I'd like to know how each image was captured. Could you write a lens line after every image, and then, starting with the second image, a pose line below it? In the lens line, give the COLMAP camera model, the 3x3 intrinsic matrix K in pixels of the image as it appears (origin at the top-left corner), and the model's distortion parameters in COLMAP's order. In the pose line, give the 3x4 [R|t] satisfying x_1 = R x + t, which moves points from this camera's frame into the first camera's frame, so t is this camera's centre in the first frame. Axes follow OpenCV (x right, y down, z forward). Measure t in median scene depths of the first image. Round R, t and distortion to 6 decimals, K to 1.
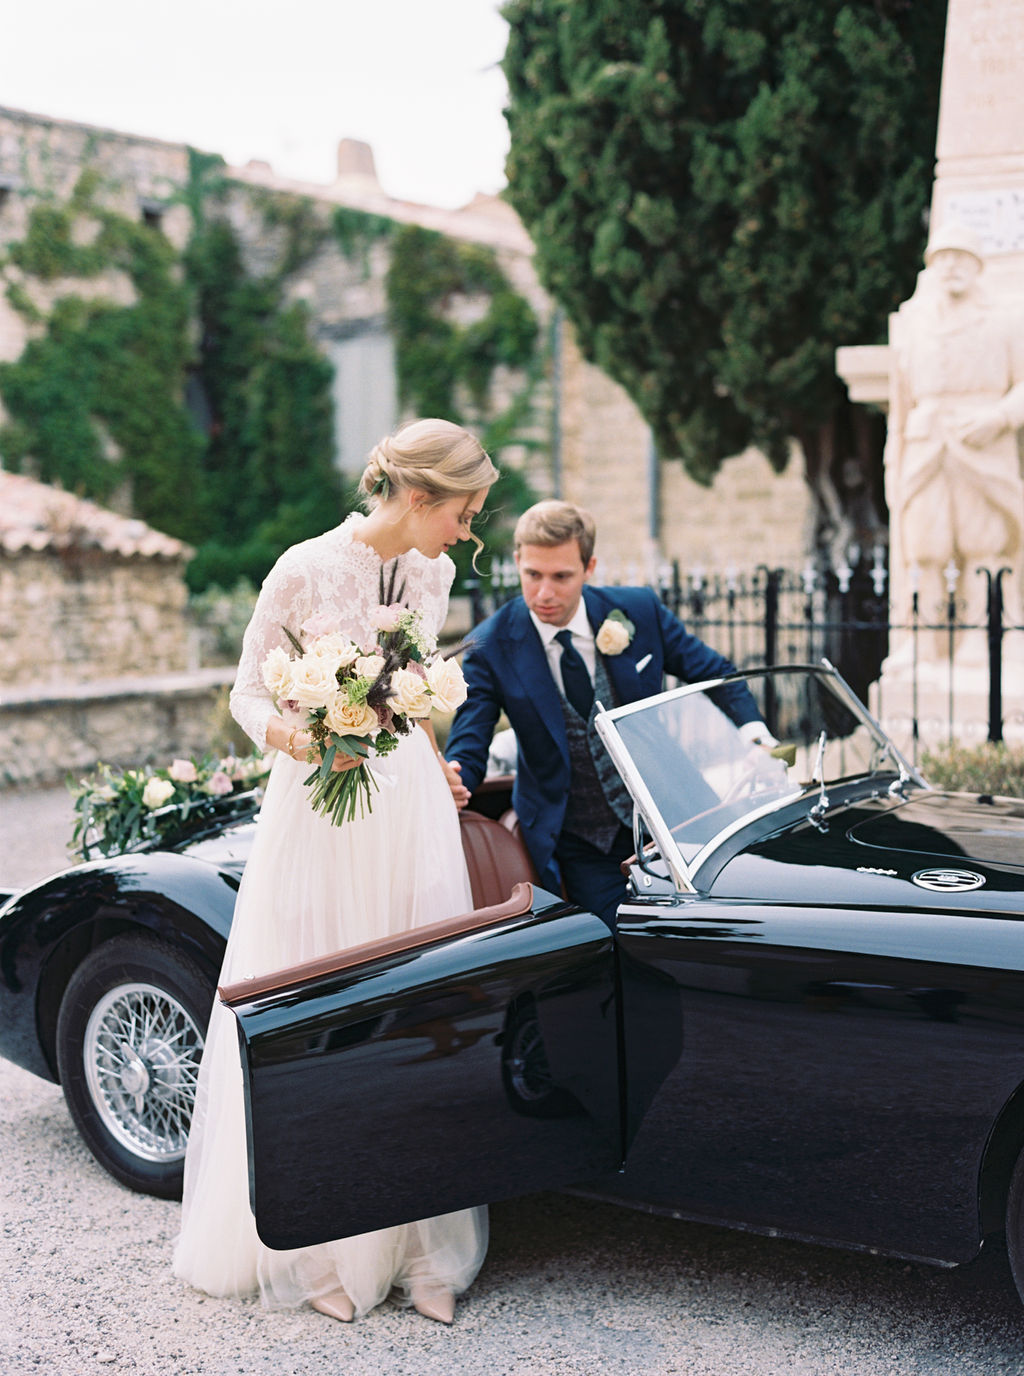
lens RADIAL K [[2445.7, 0, 460.6], [0, 2445.7, 595.1], [0, 0, 1]] dist [-0.009187, -0.458961]
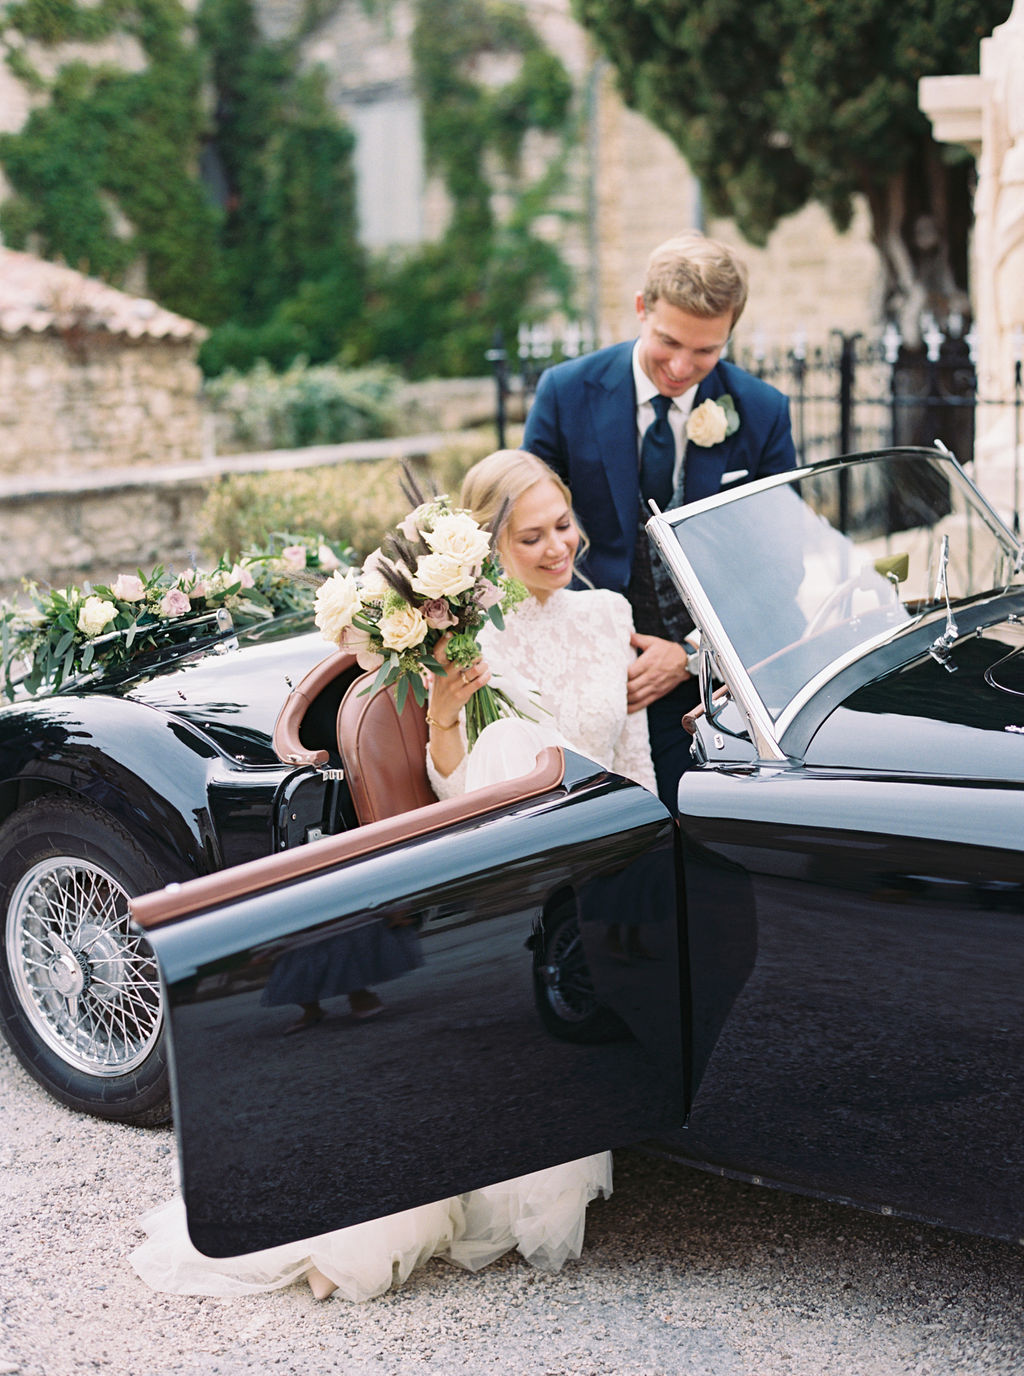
lens RADIAL K [[2445.7, 0, 460.6], [0, 2445.7, 595.1], [0, 0, 1]] dist [-0.009187, -0.458961]
pose [[0.999854, -0.006987, -0.015580, 0.004107], [0.008322, 0.996144, 0.087337, 0.002989], [0.014910, -0.087454, 0.996057, 0.108570]]
